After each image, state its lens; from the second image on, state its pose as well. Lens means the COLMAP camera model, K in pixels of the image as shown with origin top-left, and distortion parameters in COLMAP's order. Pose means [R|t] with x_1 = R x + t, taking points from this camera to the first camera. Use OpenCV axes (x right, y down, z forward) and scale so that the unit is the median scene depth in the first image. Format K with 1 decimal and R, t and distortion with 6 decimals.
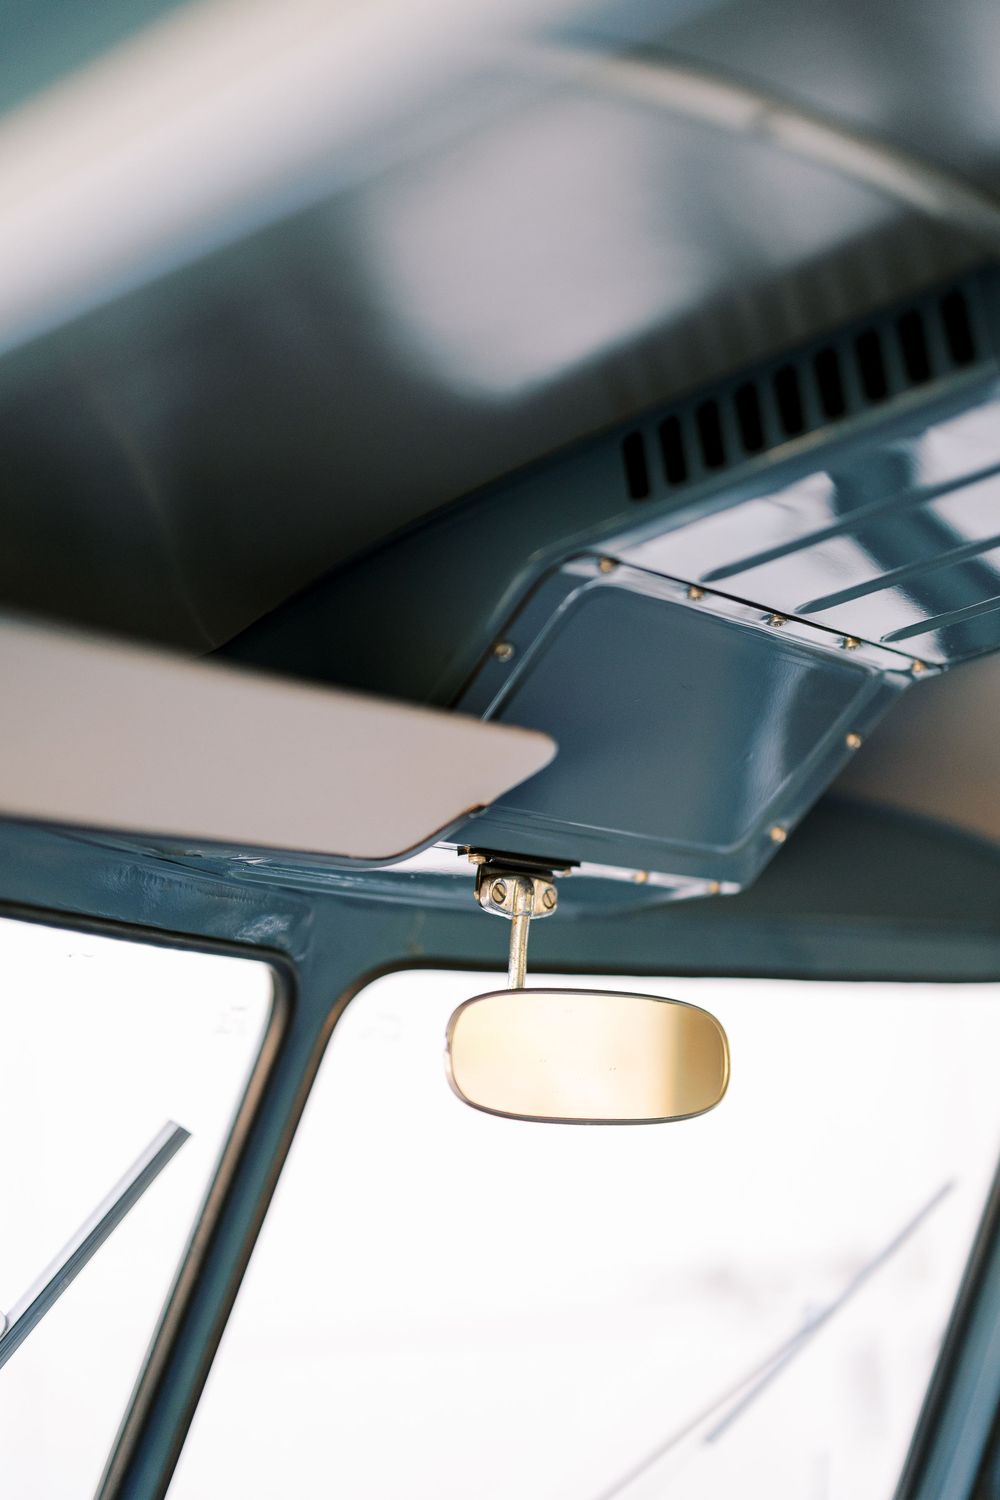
lens RADIAL K [[2165.5, 0, 500.0], [0, 2165.5, 750.0], [0, 0, 1]] dist [0.019334, 0.062206]
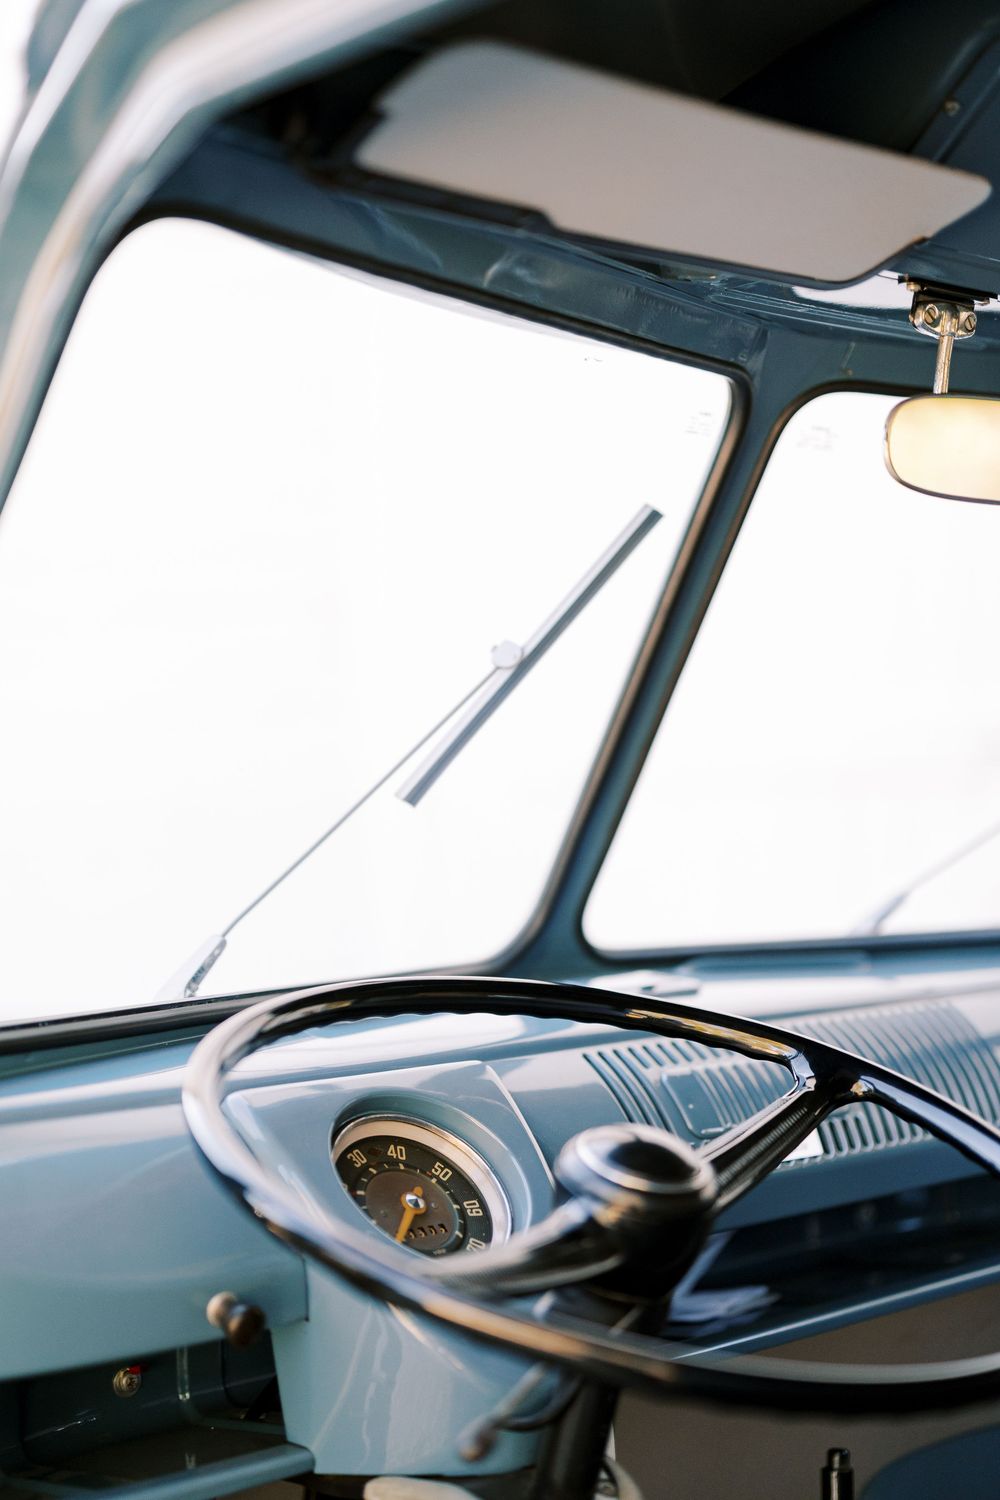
lens RADIAL K [[2183.5, 0, 458.5], [0, 2183.5, 725.5], [0, 0, 1]] dist [-0.006598, -0.079761]
pose [[0.984388, 0.041946, -0.170943, -0.042240], [-0.004686, 0.977090, 0.212775, 0.031247], [0.175952, -0.208653, 0.962032, -0.273826]]
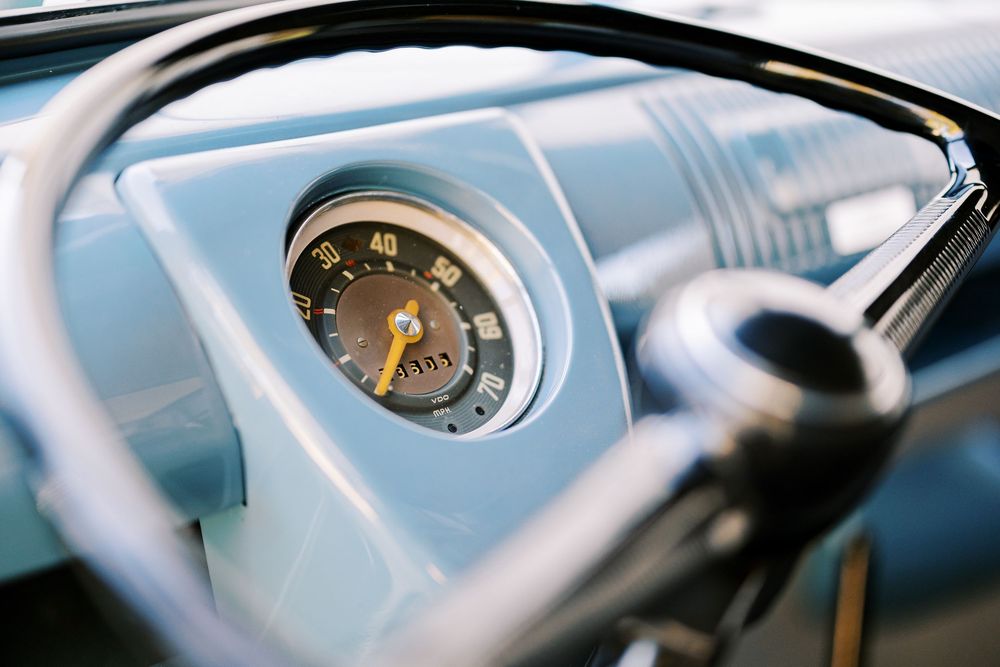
lens RADIAL K [[1487.7, 0, 496.1], [0, 1487.7, 349.9], [0, 0, 1]] dist [0.016256, 0.078924]
pose [[0.985144, 0.141841, -0.096813, -0.166736], [-0.064368, 0.827630, 0.557572, 0.225671], [0.159212, -0.543057, 0.824464, 0.336494]]
